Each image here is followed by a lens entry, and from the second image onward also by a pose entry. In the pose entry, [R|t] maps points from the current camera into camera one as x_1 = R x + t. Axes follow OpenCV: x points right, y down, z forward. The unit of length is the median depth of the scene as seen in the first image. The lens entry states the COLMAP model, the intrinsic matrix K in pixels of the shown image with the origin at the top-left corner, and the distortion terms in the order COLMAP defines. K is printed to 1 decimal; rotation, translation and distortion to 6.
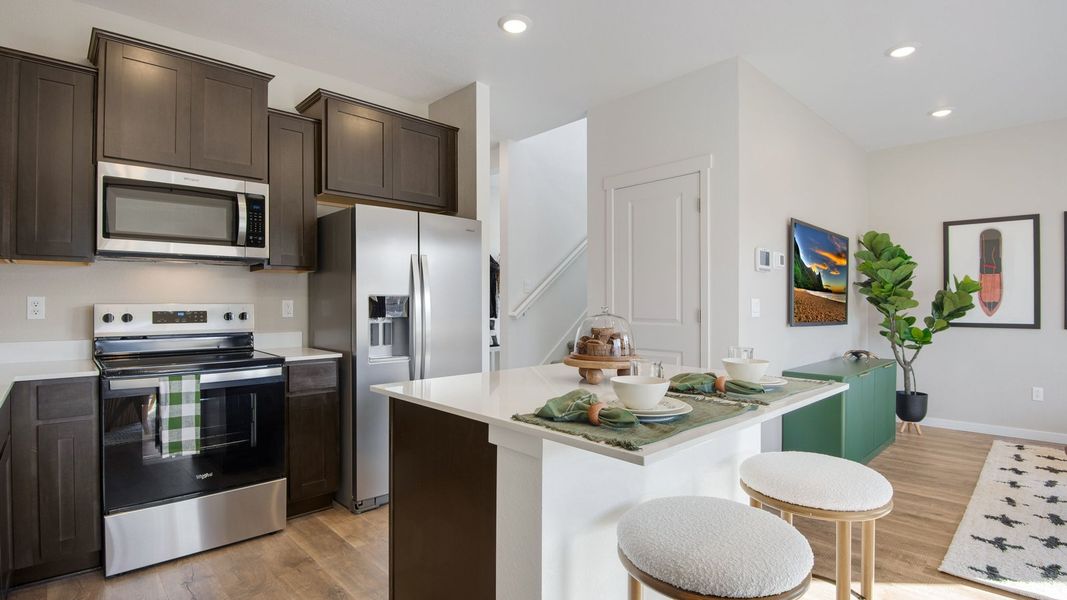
lens RADIAL K [[487.3, 0, 531.4], [0, 487.3, 305.2], [0, 0, 1]] dist [-0.027869, -0.005456]
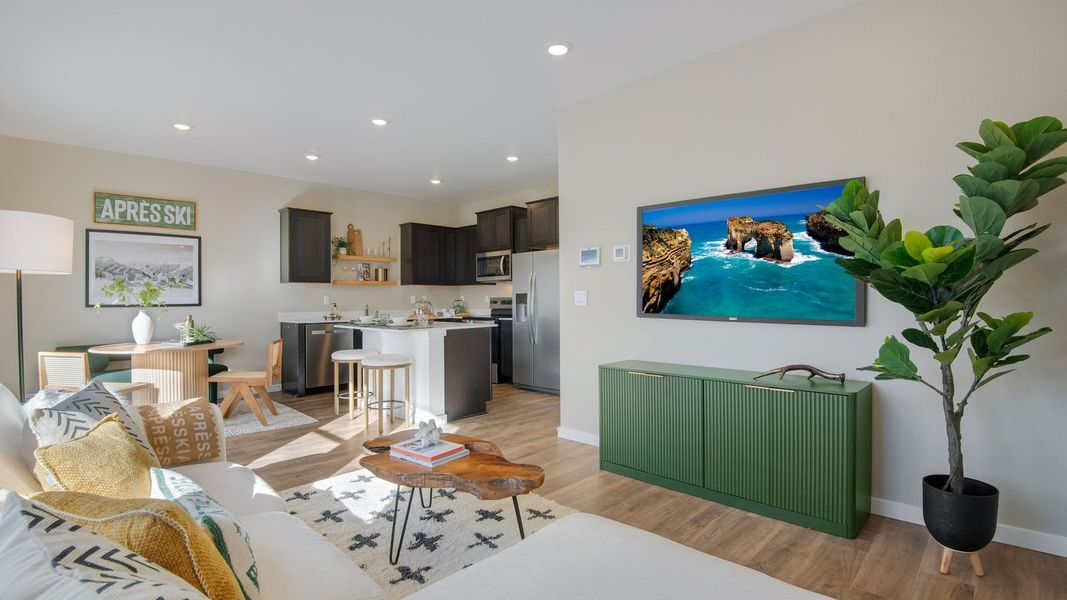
lens RADIAL K [[487.3, 0, 524.9], [0, 487.3, 301.3], [0, 0, 1]] dist [-0.027869, -0.005456]
pose [[0.065748, 0.001924, -0.997834, 1.358797], [0.003400, 0.999992, 0.002152, 0.007505], [0.997830, -0.003535, 0.065741, 0.626136]]
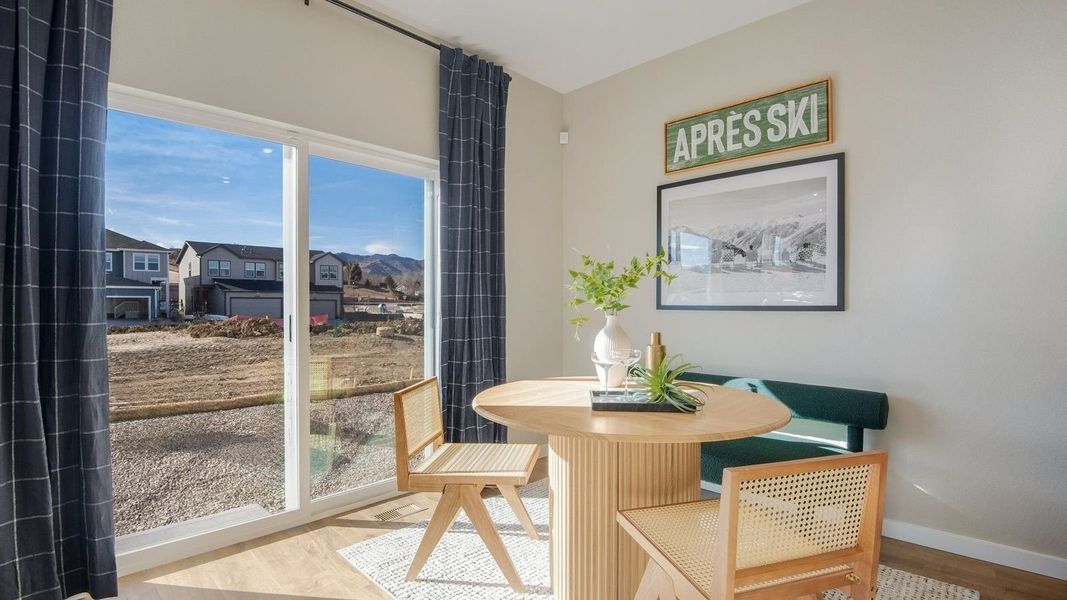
lens RADIAL K [[487.3, 0, 532.6], [0, 487.3, 310.8], [0, 0, 1]] dist [-0.027869, -0.005456]
pose [[-0.997609, -0.001018, -0.069101, 0.332831], [-0.002019, 0.999894, 0.014408, 0.012245], [0.069079, 0.014513, -0.997506, 0.359067]]
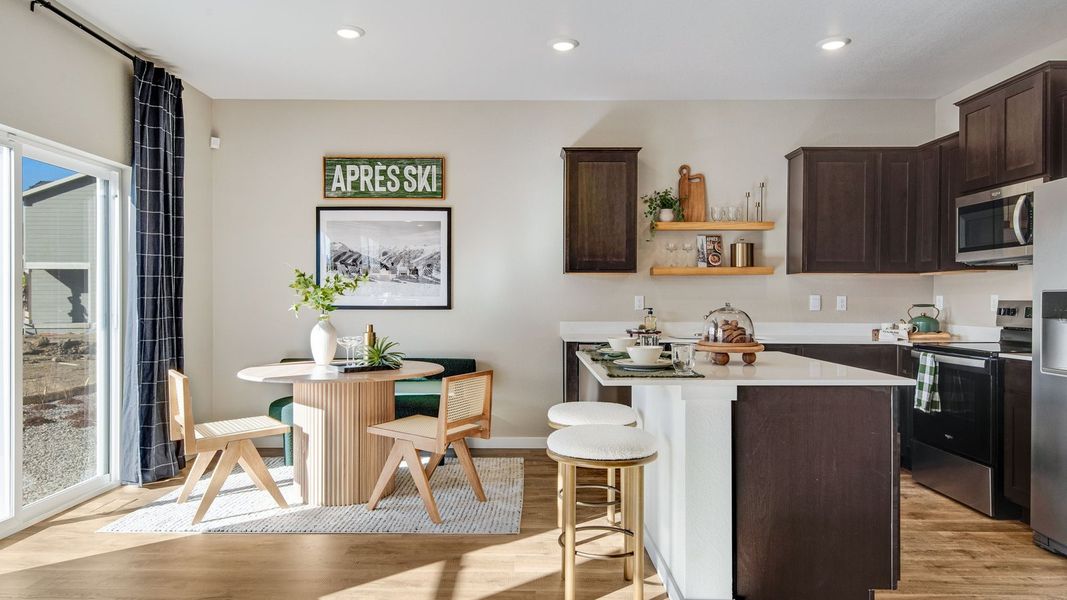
lens RADIAL K [[679.5, 0, 524.1], [0, 679.5, 304.5], [0, 0, 1]] dist [0.016130, -0.007427]
pose [[-0.659762, 0.003271, -0.751468, 0.812169], [-0.005022, 0.999949, 0.008762, -0.001578], [0.751458, 0.009555, -0.659712, 0.774061]]
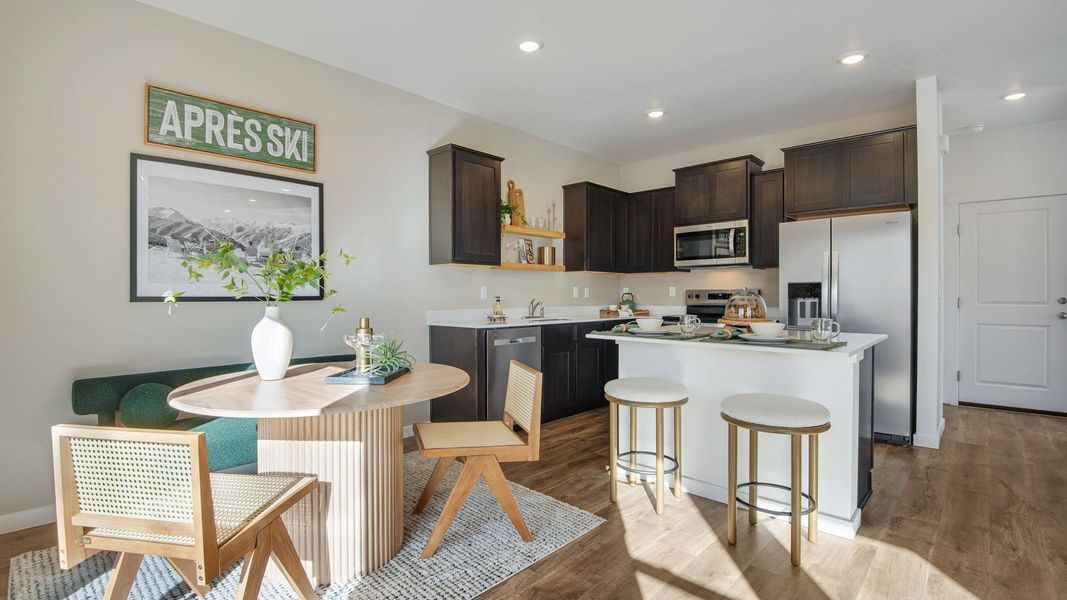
lens RADIAL K [[487.3, 0, 541.0], [0, 487.3, 297.0], [0, 0, 1]] dist [-0.027869, -0.005456]
pose [[0.100275, 0.001387, -0.994959, 0.766151], [0.002201, 0.999996, 0.001616, 0.014814], [0.994957, -0.002352, 0.100271, 0.067956]]
